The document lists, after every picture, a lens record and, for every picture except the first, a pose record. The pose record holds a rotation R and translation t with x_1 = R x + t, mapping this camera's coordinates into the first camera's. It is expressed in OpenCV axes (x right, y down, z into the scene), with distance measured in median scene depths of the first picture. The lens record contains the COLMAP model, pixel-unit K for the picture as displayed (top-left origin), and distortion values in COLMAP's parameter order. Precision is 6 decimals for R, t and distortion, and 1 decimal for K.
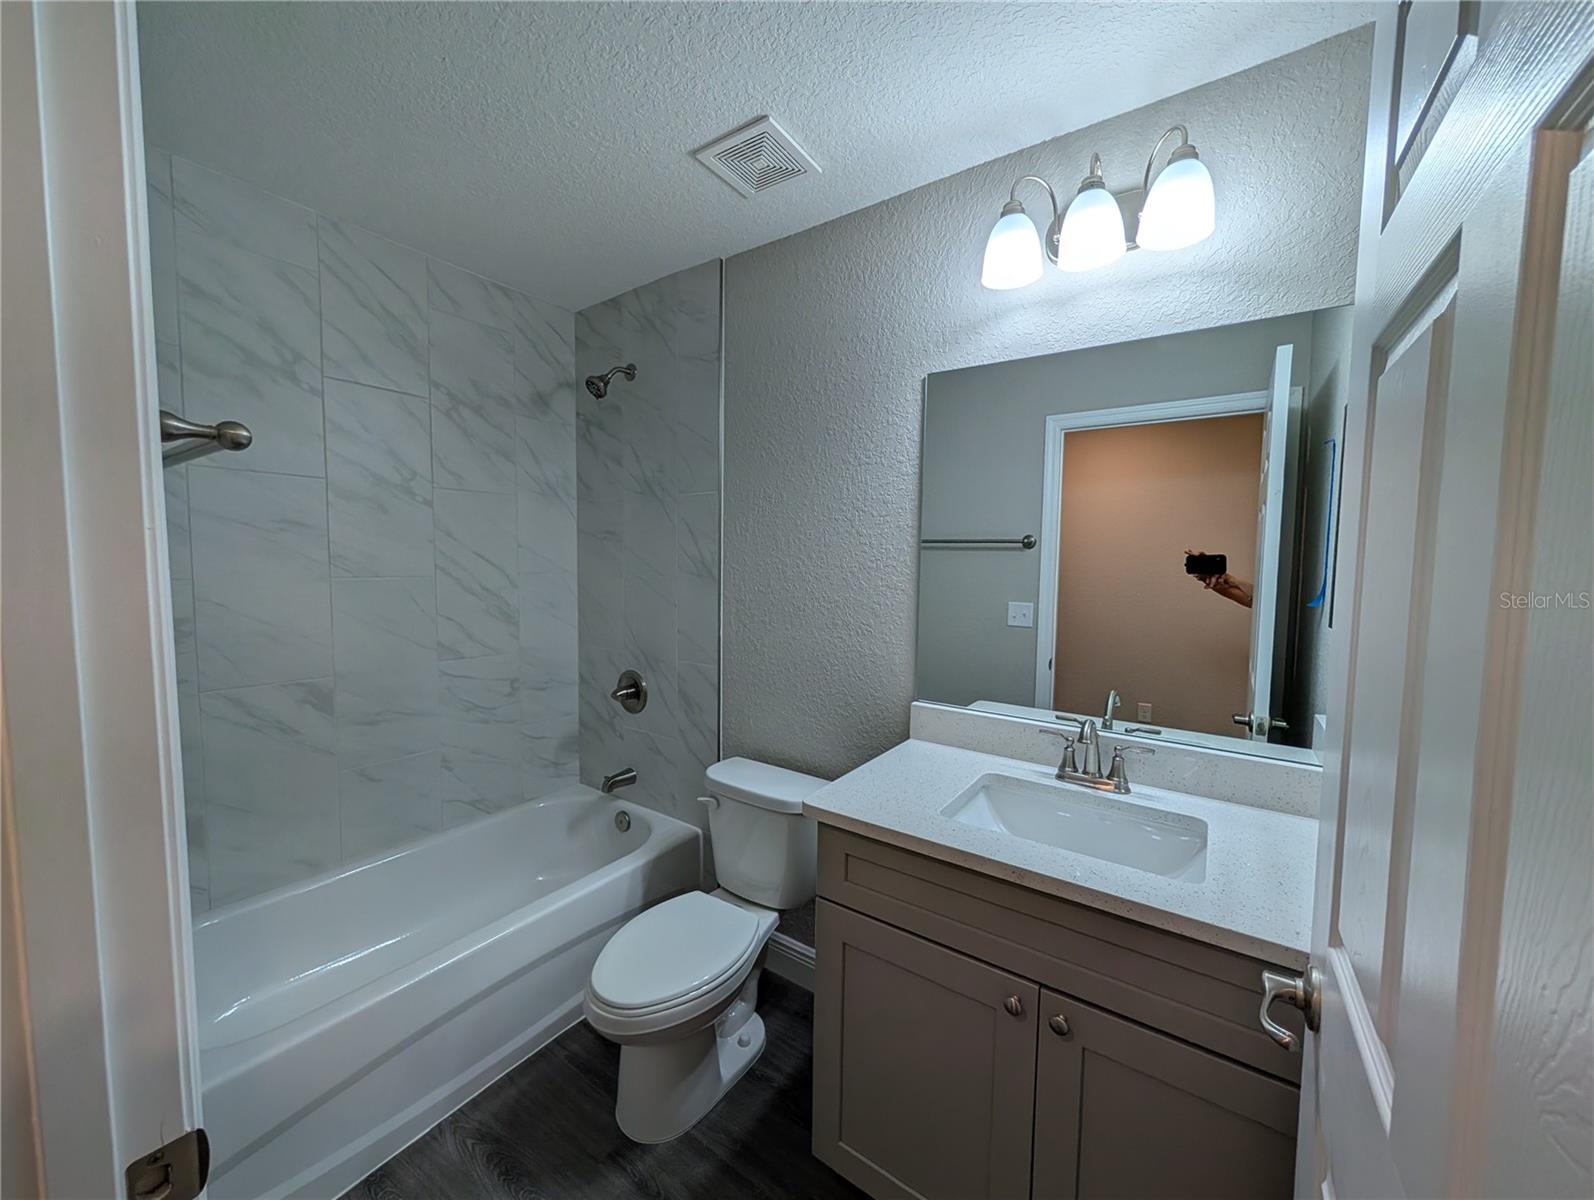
lens RADIAL K [[604.6, 0, 787.8], [0, 604.6, 583.9], [0, 0, 1]] dist [-0.000633, 0.000725]
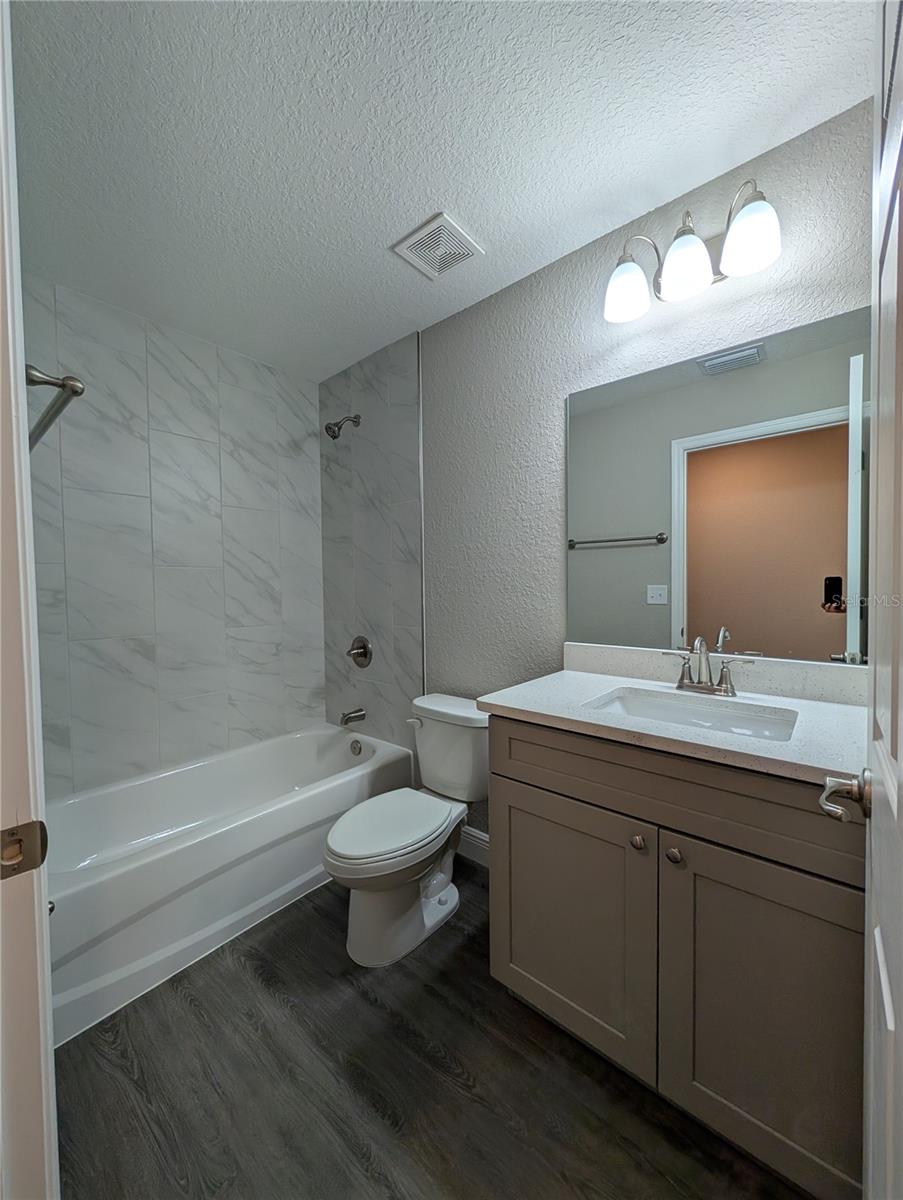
lens RADIAL K [[455.1, 0, 445.4], [0, 455.1, 594.8], [0, 0, 1]] dist [-0.000633, 0.000725]
pose [[0.995198, -0.023407, -0.095045, 0.045922], [0.019845, 0.999071, -0.038252, 0.131723], [0.095852, 0.036183, 0.994738, -0.014174]]
